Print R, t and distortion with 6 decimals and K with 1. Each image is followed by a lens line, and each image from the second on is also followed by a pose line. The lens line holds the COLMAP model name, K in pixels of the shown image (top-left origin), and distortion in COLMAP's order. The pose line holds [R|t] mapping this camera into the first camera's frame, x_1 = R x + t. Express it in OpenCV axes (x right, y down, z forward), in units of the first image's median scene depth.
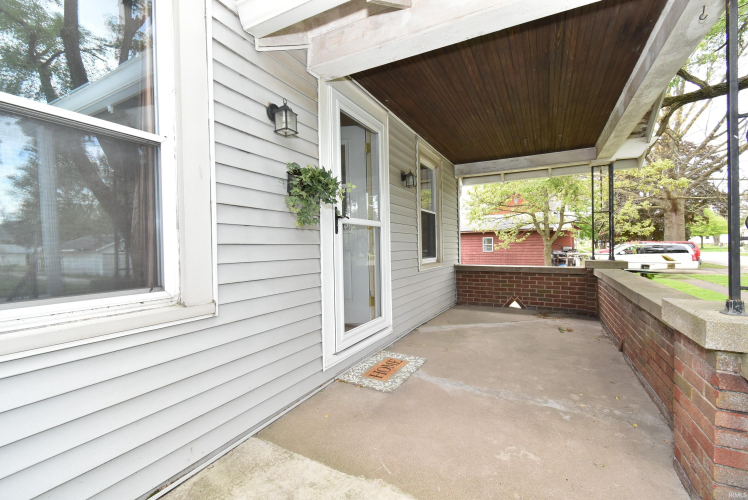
lens RADIAL K [[330.5, 0, 372.5], [0, 330.5, 249.6], [0, 0, 1]] dist [0.003470, -0.001464]
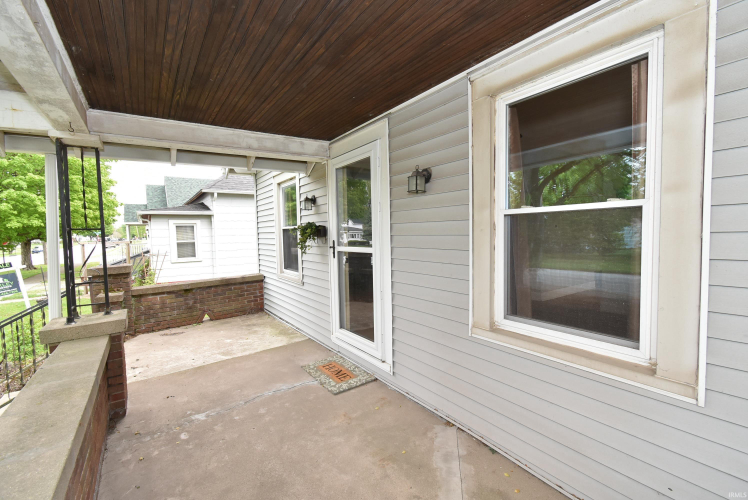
lens RADIAL K [[330.5, 0, 374.4], [0, 330.5, 248.3], [0, 0, 1]] dist [0.003470, -0.001464]
pose [[-0.460029, 0.069371, -0.885190, 1.122173], [0.021953, 0.997527, 0.066766, -0.187555], [0.887632, 0.011282, -0.460415, 1.848588]]
